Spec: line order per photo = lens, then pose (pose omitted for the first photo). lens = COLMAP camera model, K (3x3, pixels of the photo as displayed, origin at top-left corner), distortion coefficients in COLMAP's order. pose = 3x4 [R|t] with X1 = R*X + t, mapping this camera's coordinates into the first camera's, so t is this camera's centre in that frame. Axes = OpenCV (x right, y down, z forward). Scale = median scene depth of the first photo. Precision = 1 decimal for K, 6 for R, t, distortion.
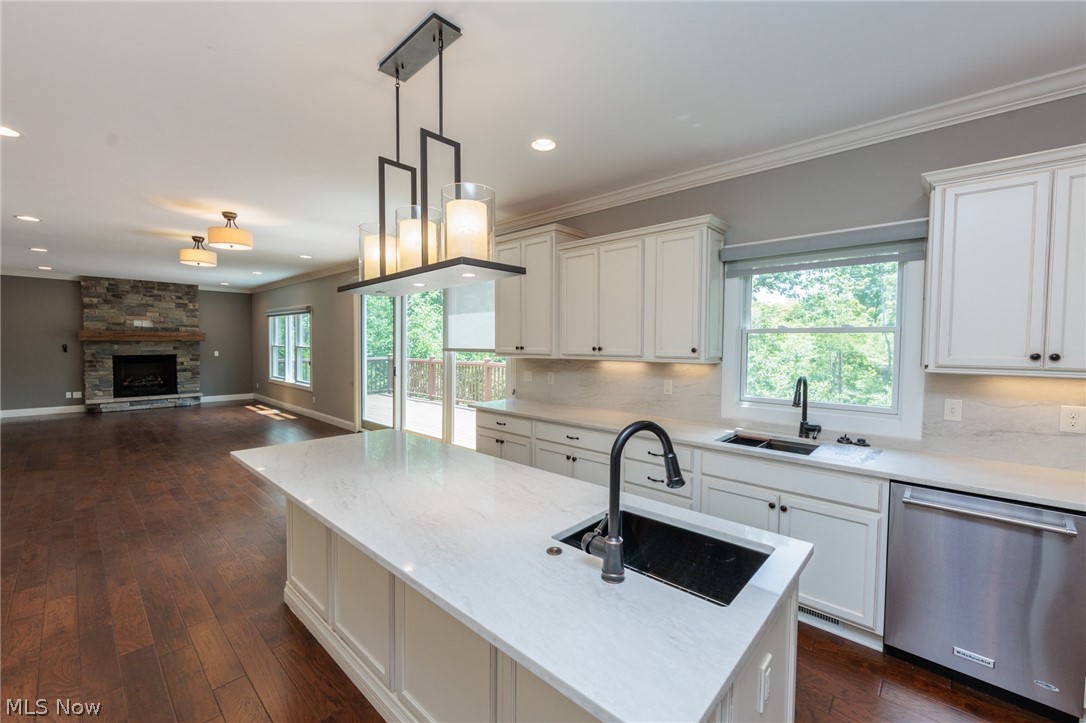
lens RADIAL K [[439.4, 0, 544.1], [0, 439.4, 360.4], [0, 0, 1]] dist [-0.000259, 0.000158]
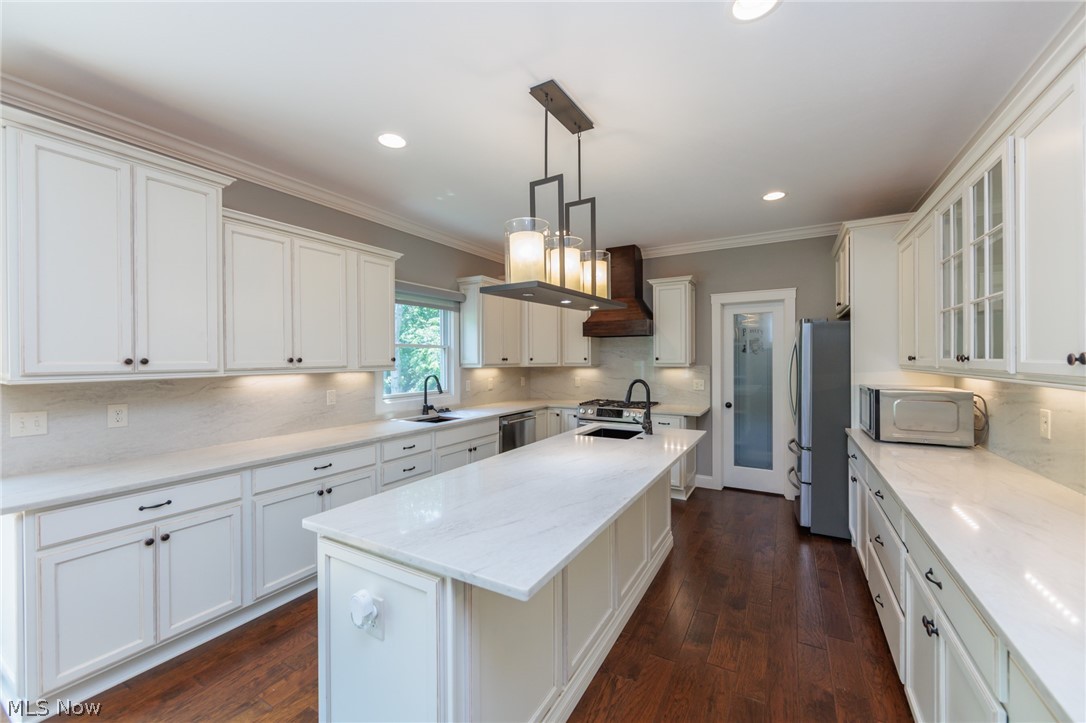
lens RADIAL K [[426.4, 0, 543.0], [0, 426.4, 361.5], [0, 0, 1]] dist [0.000985, 0.000230]
pose [[-0.214465, -0.010733, 0.976673, -0.296144], [0.042037, 0.998912, 0.020208, -0.007970], [-0.975827, 0.045390, -0.213780, 0.277441]]
